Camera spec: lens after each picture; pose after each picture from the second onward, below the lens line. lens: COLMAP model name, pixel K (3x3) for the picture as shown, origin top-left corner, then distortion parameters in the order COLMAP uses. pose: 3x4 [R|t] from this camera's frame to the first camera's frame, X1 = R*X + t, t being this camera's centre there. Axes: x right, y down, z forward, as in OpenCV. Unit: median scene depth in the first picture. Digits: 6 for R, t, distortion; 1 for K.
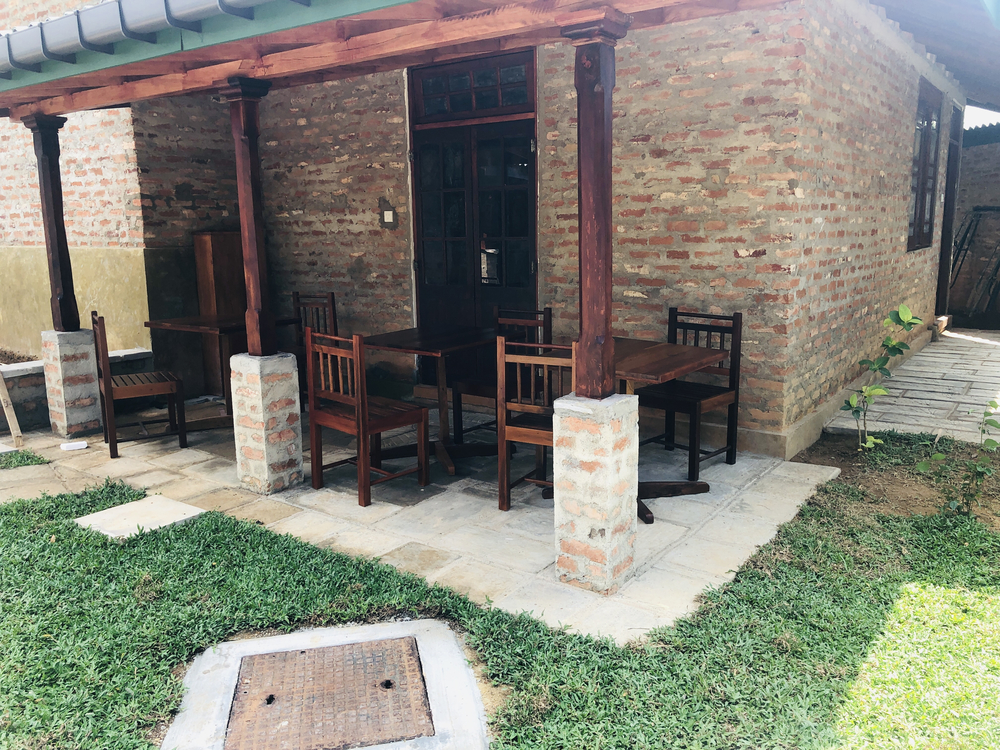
lens RADIAL K [[818.0, 0, 503.0], [0, 818.0, 373.9], [0, 0, 1]] dist [0.008146, -0.017940]
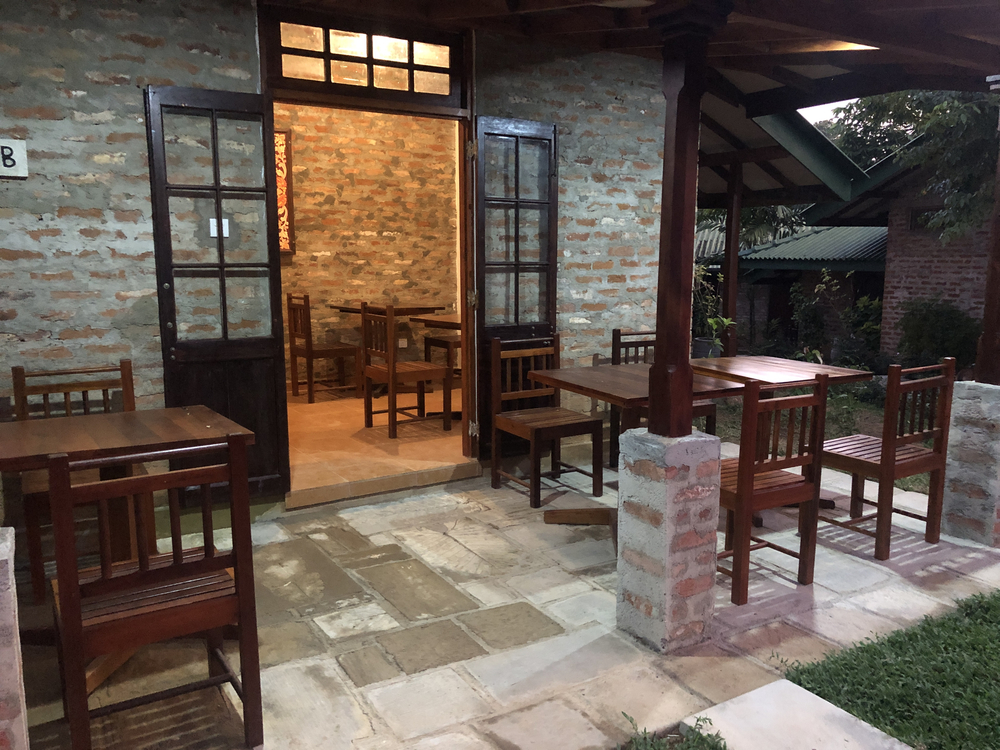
lens RADIAL K [[818.0, 0, 505.1], [0, 818.0, 389.6], [0, 0, 1]] dist [0.008146, -0.017940]
pose [[0.377358, -0.134639, 0.916228, -0.717244], [0.162822, 0.983609, 0.077481, -0.099277], [-0.911641, 0.119944, 0.393095, 0.662487]]
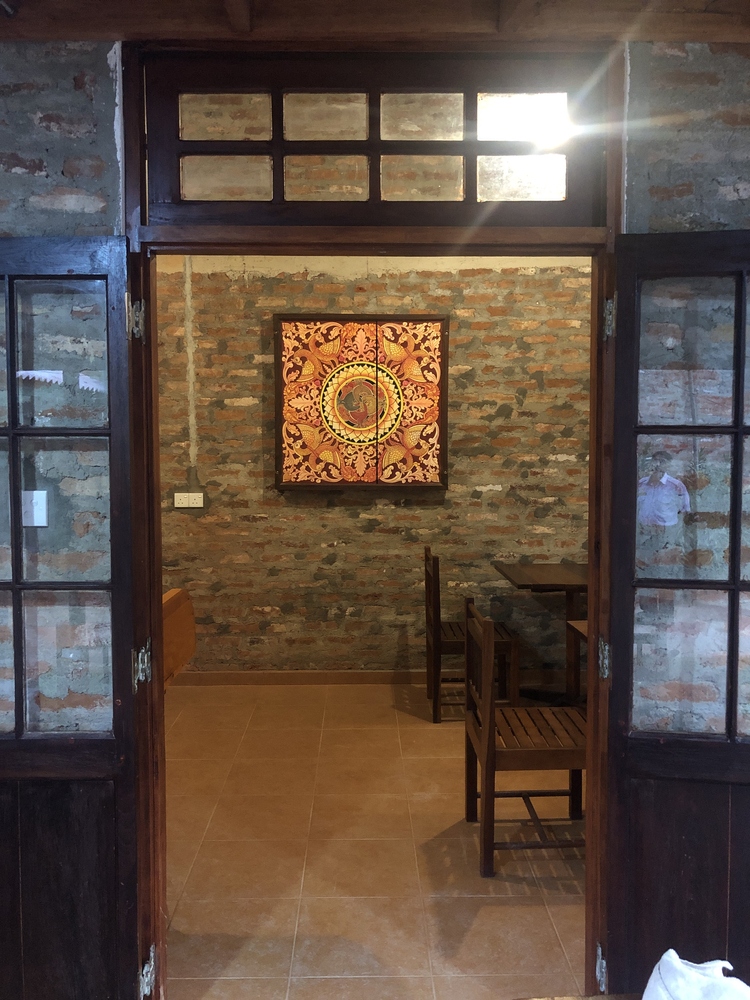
lens RADIAL K [[818.0, 0, 367.1], [0, 818.0, 491.7], [0, 0, 1]] dist [0.008146, -0.017940]
pose [[0.803244, -0.019414, 0.595333, -0.249815], [0.097449, 0.990285, -0.099189, -0.177877], [-0.587624, 0.137688, 0.797333, 0.777802]]
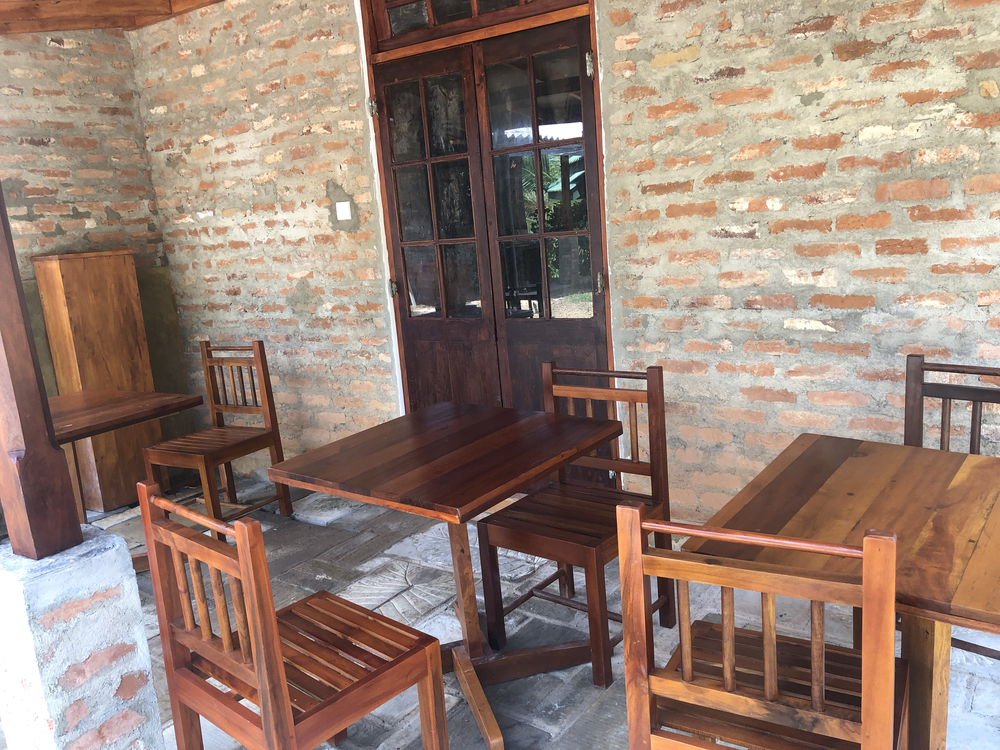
lens RADIAL K [[818.0, 0, 499.3], [0, 818.0, 371.0], [0, 0, 1]] dist [0.008146, -0.017940]
pose [[0.997681, -0.067467, 0.008975, -0.042274], [0.067390, 0.997689, 0.008658, -0.079981], [-0.009539, -0.008033, 0.999922, 0.438340]]
